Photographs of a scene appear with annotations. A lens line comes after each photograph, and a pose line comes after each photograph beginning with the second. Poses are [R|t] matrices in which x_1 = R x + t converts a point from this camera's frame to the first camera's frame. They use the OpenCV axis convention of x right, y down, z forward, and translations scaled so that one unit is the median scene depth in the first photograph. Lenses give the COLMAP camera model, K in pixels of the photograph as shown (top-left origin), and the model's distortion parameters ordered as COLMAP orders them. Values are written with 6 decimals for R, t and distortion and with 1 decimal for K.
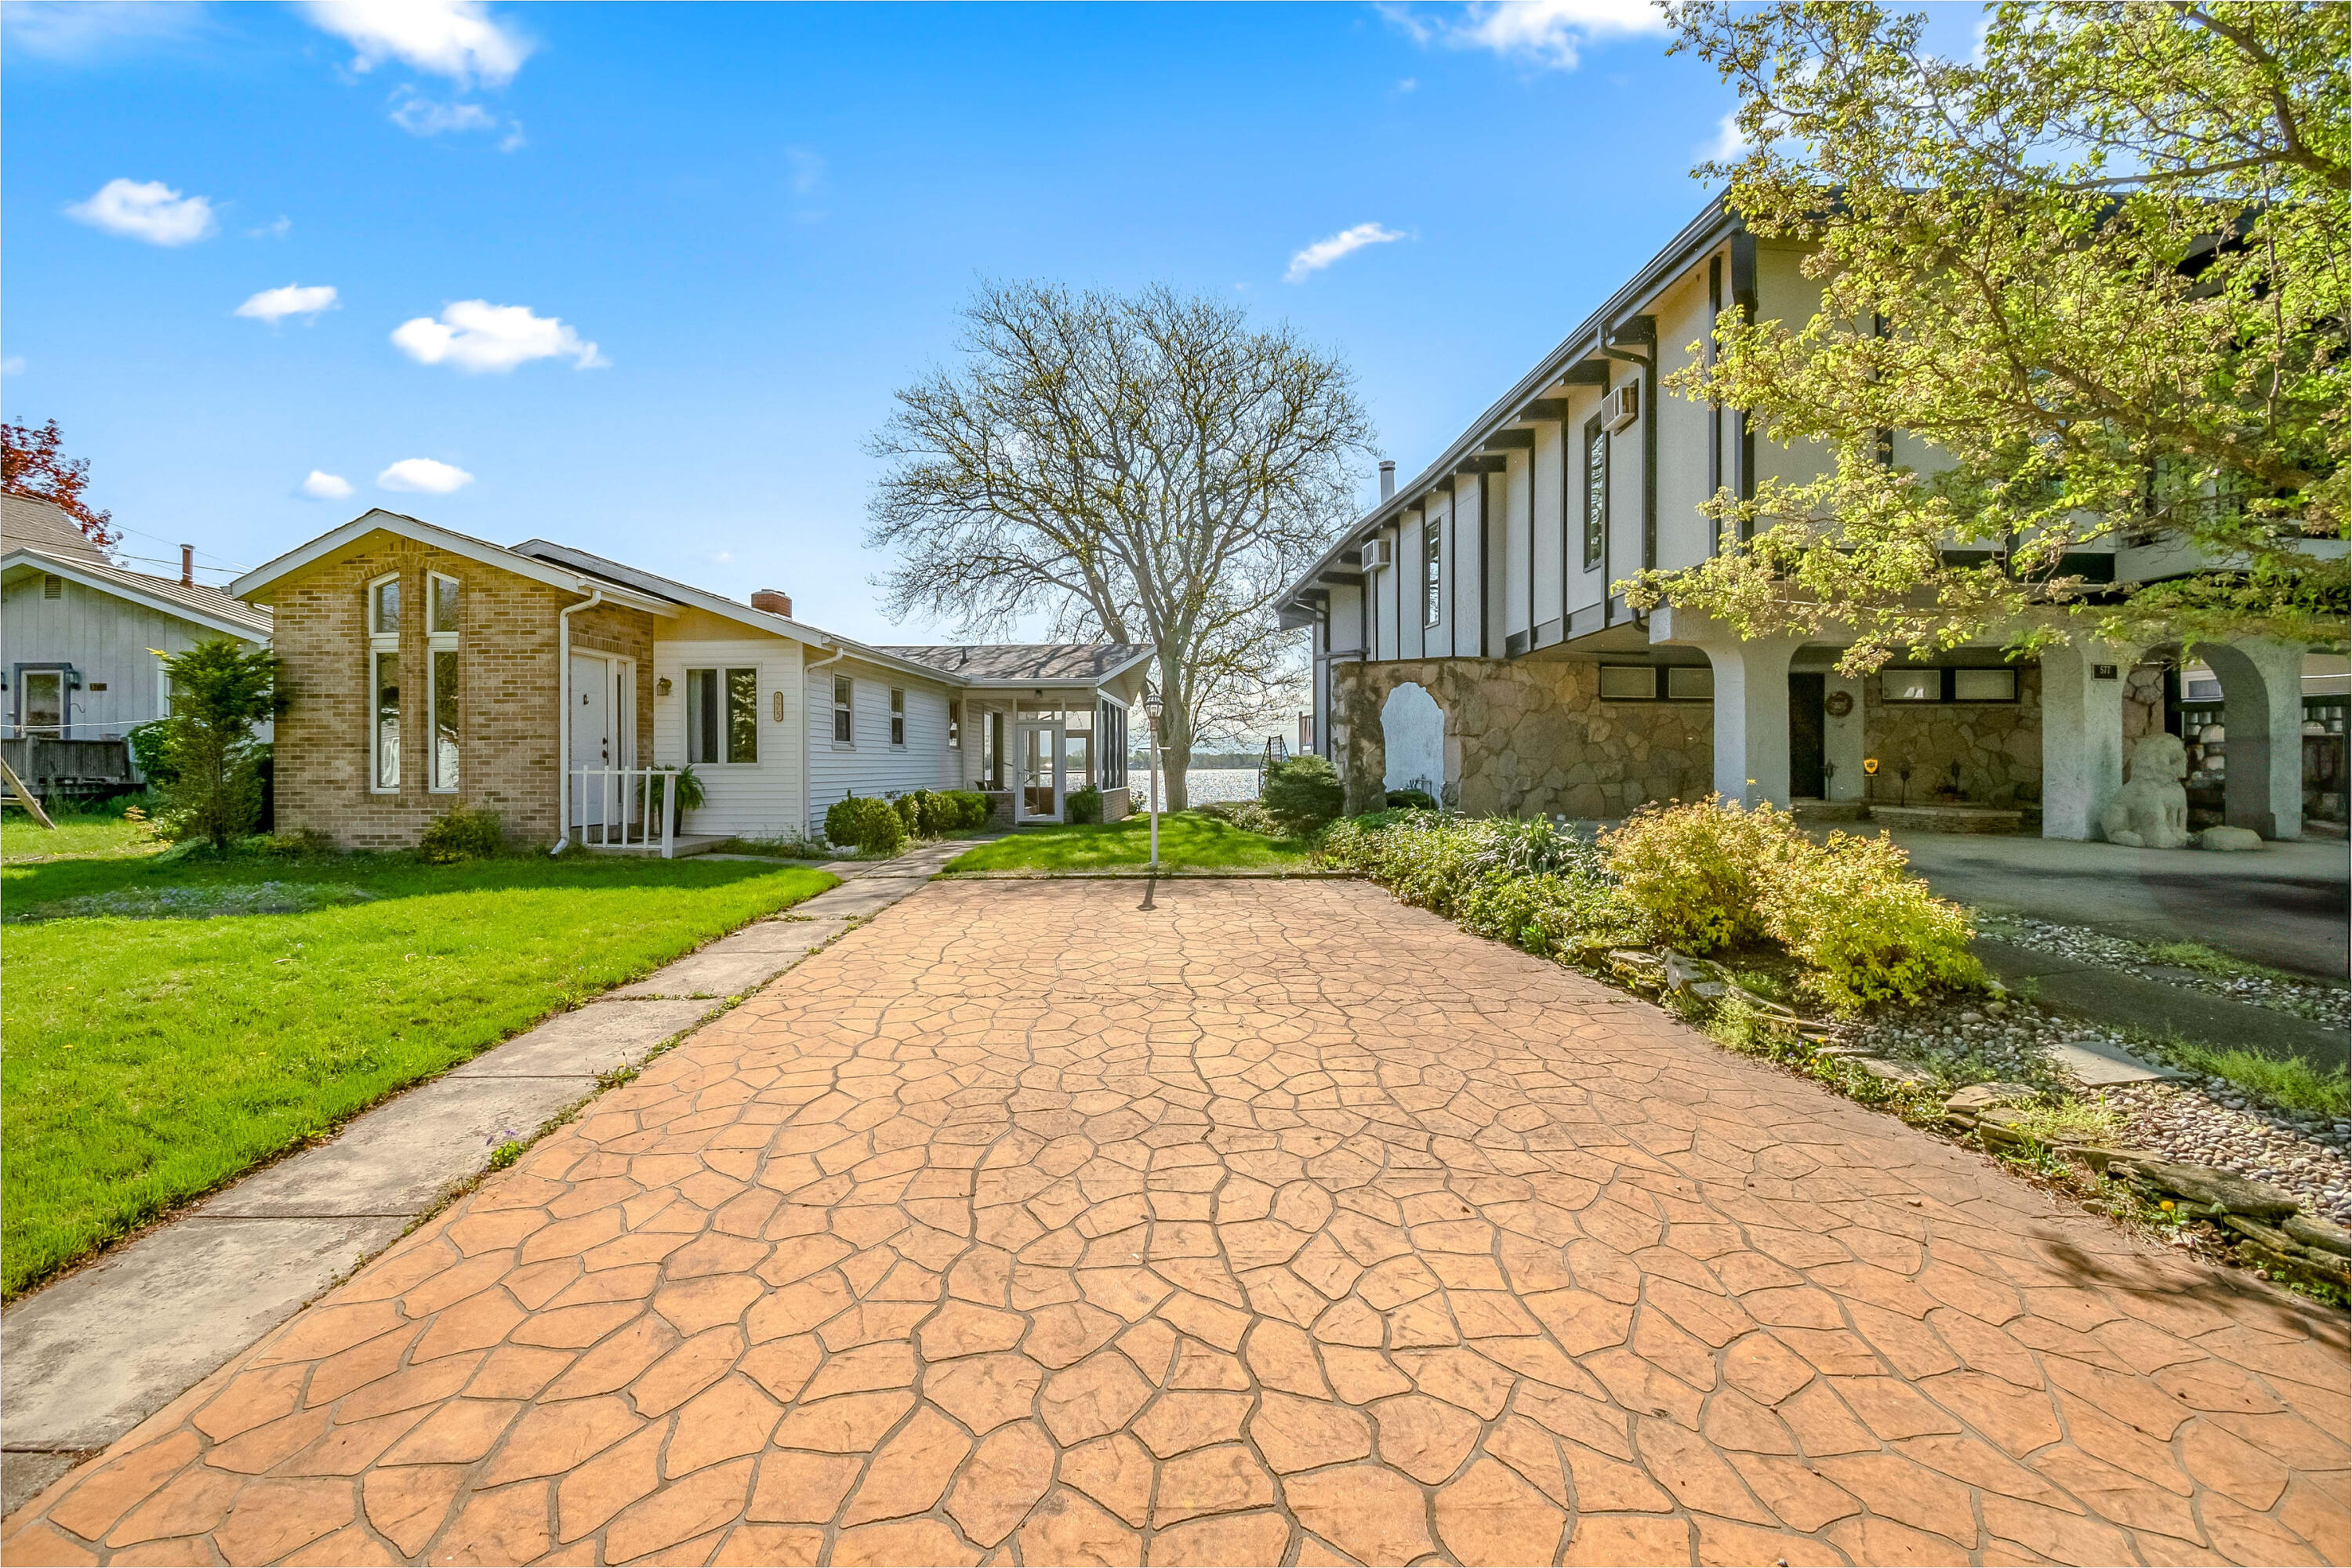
lens RADIAL K [[1028.5, 0, 1180.4], [0, 1028.5, 772.3], [0, 0, 1]] dist [0.022509, -0.028763]
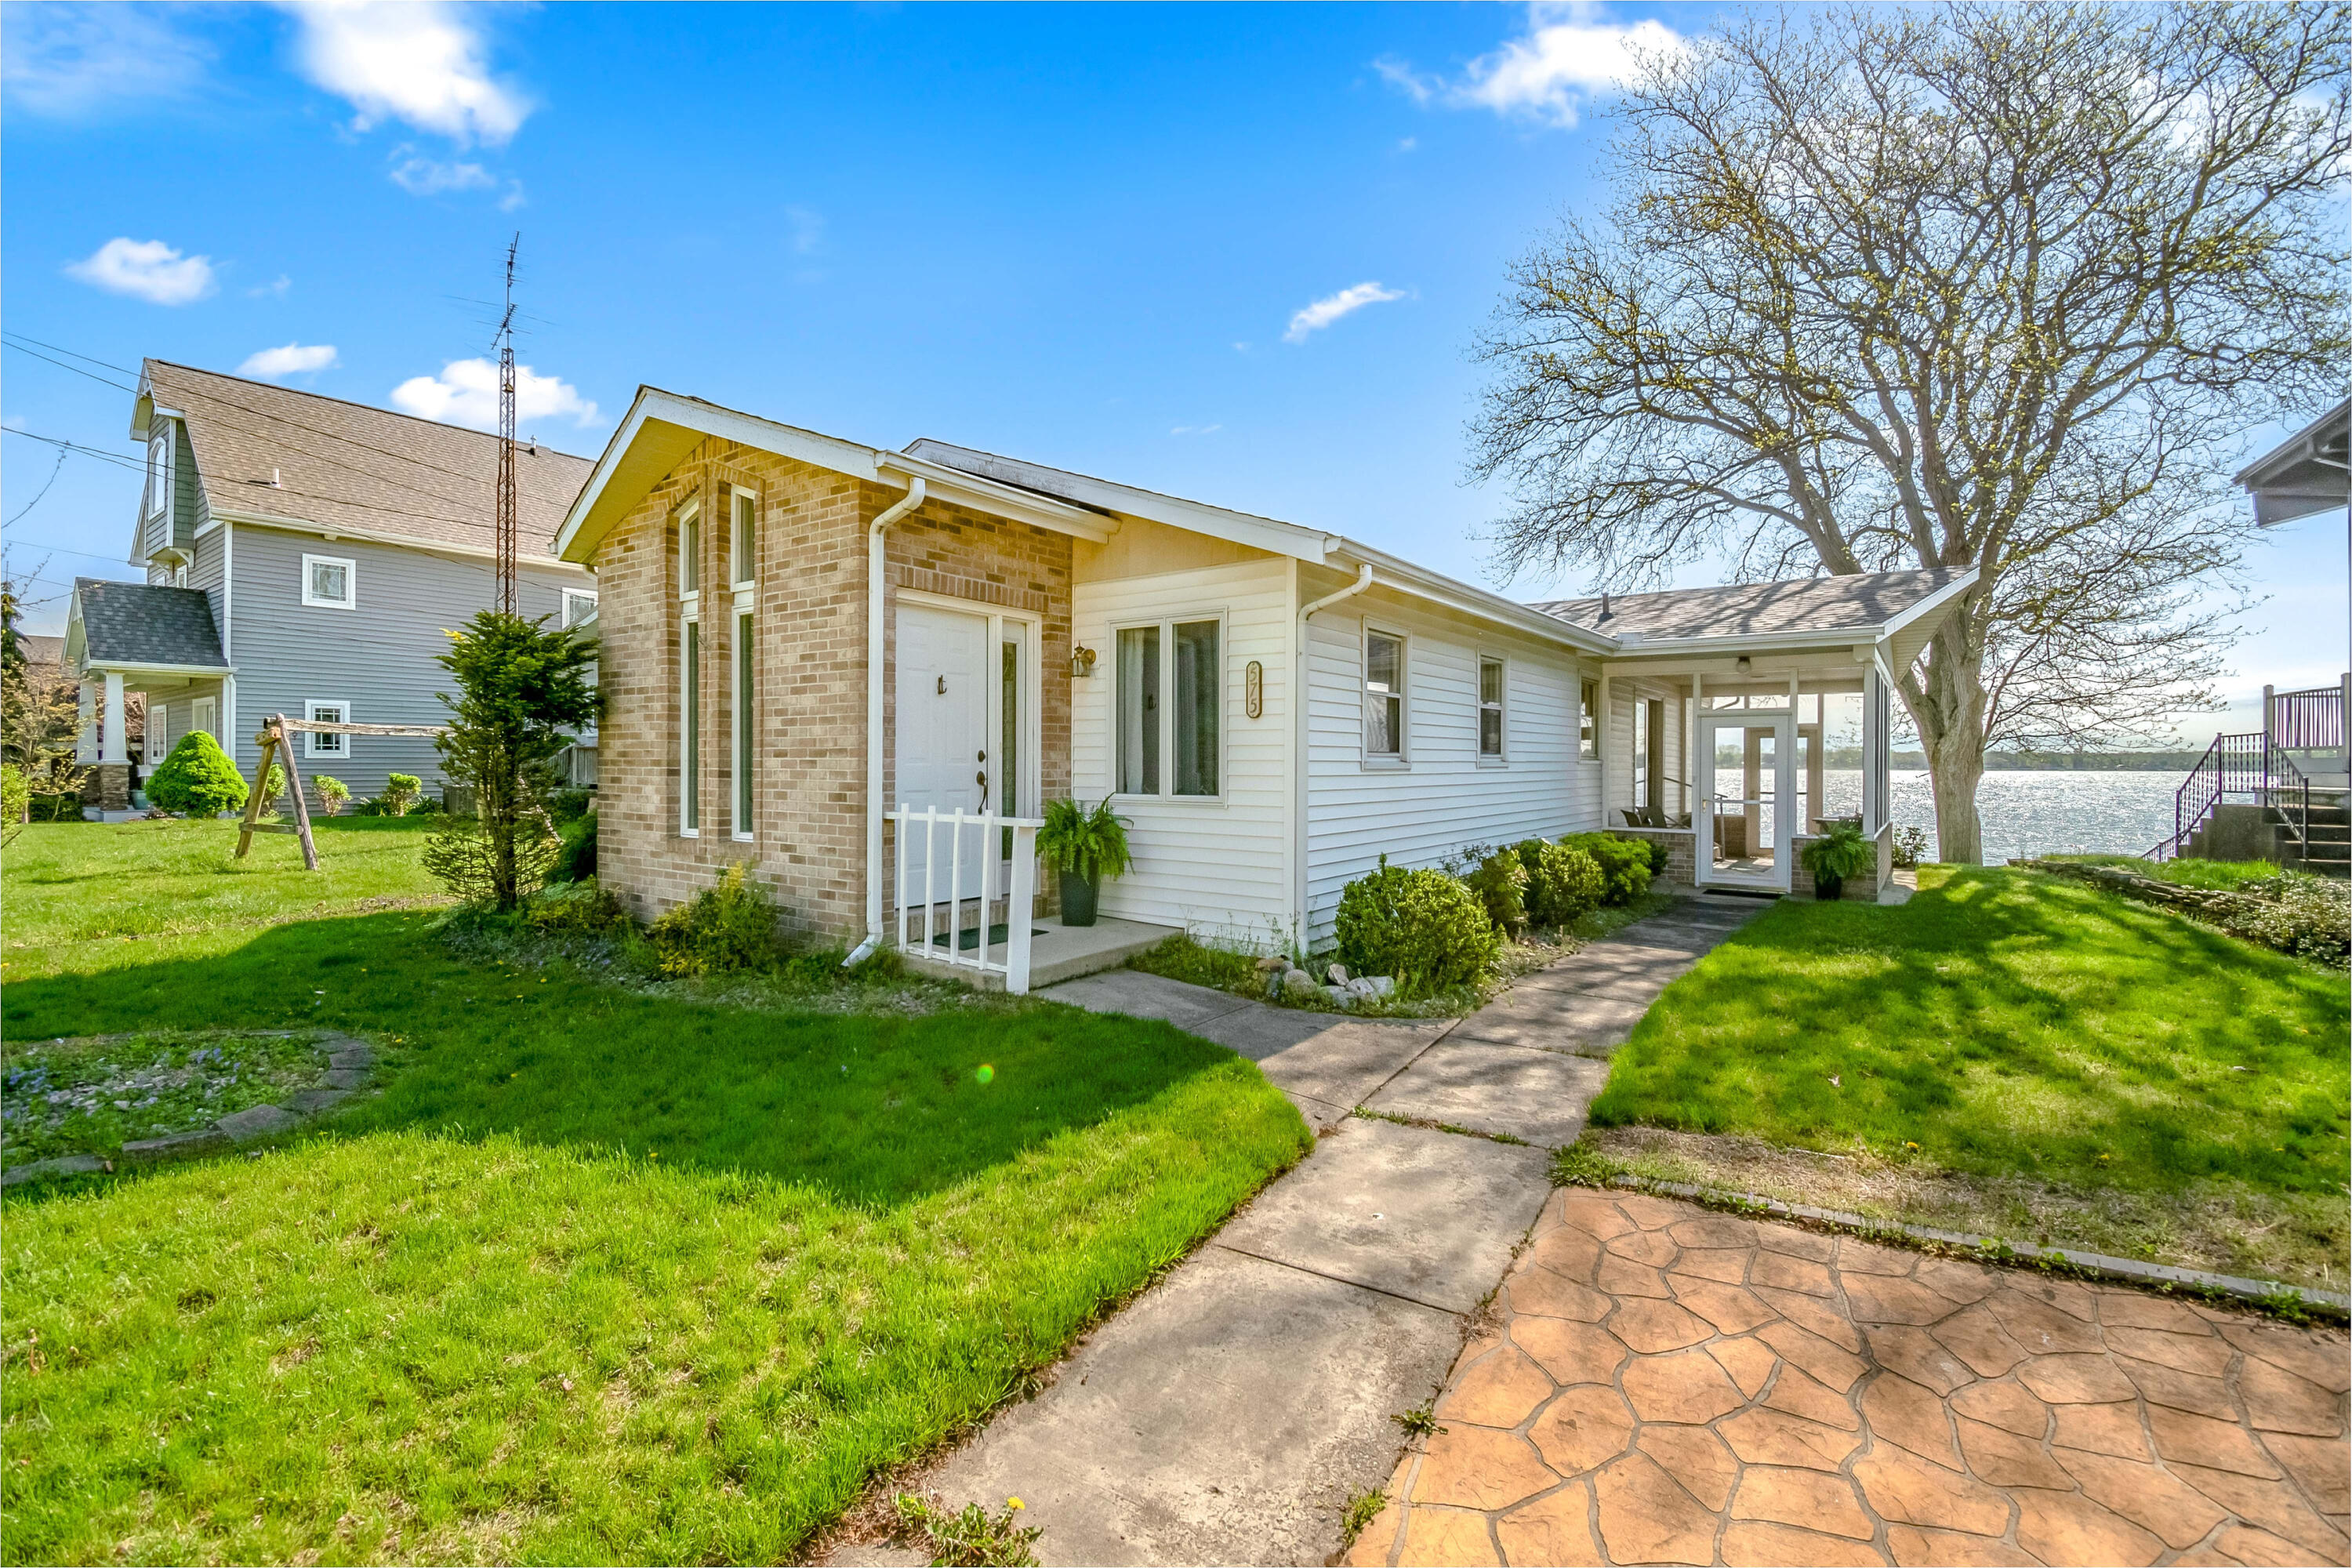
lens RADIAL K [[1028.5, 0, 1180.4], [0, 1028.5, 772.3], [0, 0, 1]] dist [0.022509, -0.028763]
pose [[0.839044, 0.013156, -0.543905, -0.143716], [-0.011195, 0.999913, 0.006917, -0.026352], [0.543949, 0.000285, 0.839119, 0.568013]]
